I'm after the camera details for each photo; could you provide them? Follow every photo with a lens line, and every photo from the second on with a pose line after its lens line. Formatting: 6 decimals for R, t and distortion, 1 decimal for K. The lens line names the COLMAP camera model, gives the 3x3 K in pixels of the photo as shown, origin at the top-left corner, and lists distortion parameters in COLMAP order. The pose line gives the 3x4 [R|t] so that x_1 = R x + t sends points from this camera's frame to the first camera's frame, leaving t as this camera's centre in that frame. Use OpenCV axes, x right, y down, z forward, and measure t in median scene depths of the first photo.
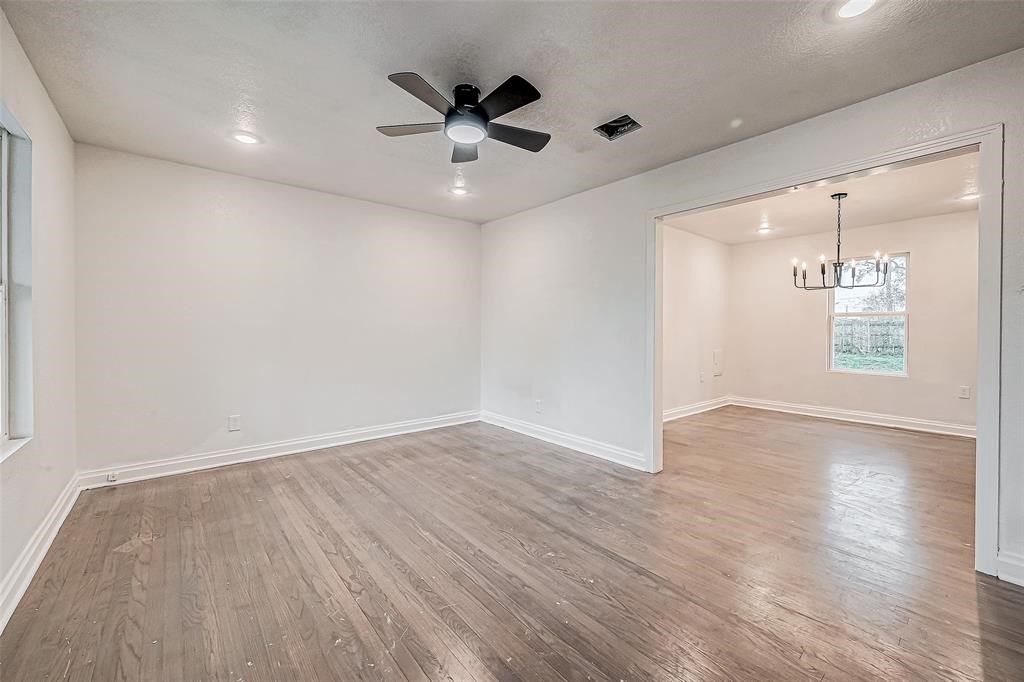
lens RADIAL K [[409.6, 0, 513.7], [0, 409.6, 335.5], [0, 0, 1]] dist [0.001097, -0.000129]
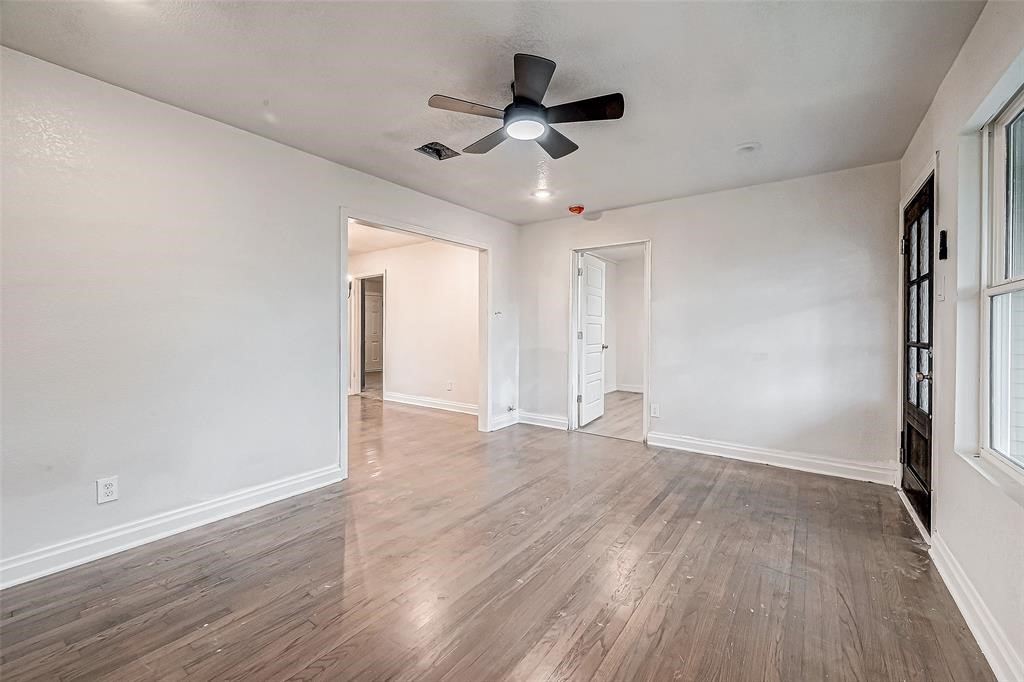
lens RADIAL K [[405.7, 0, 512.0], [0, 405.7, 341.0], [0, 0, 1]] dist [0.000920, 0.000065]
pose [[-0.238603, -0.030448, 0.970640, -0.973488], [0.018289, 0.999190, 0.035839, -0.030190], [-0.970945, 0.026304, -0.237853, 1.177646]]
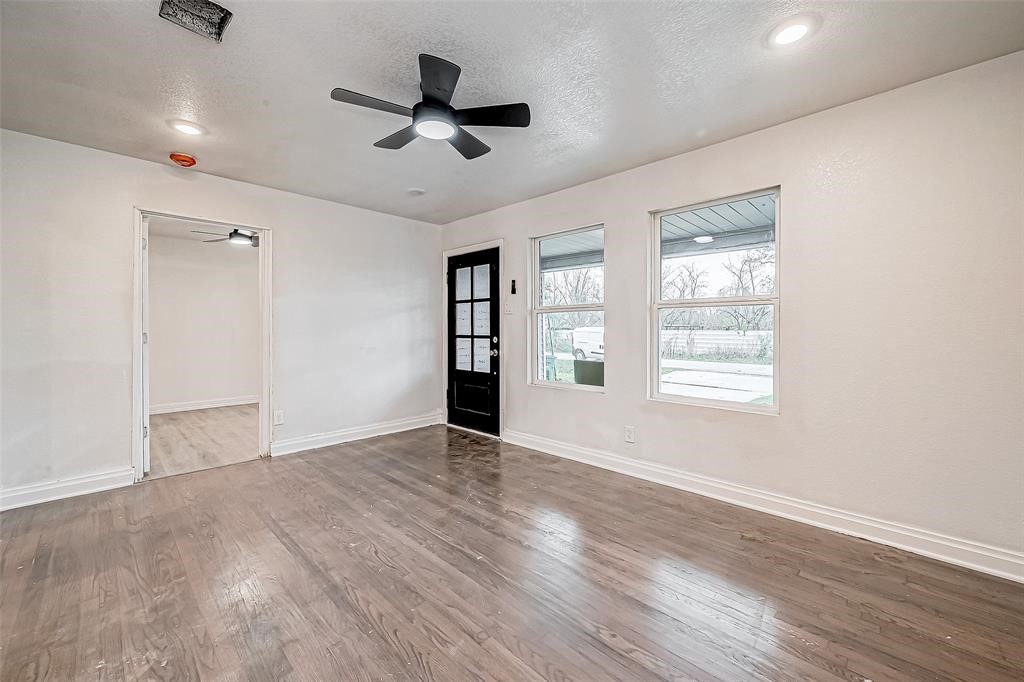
lens RADIAL K [[409.6, 0, 513.7], [0, 409.6, 335.5], [0, 0, 1]] dist [0.001097, -0.000129]
pose [[-0.995358, 0.002263, -0.096210, -0.198553], [-0.001250, 0.999335, 0.036432, -0.038756], [0.096228, 0.036383, -0.994694, 1.853135]]
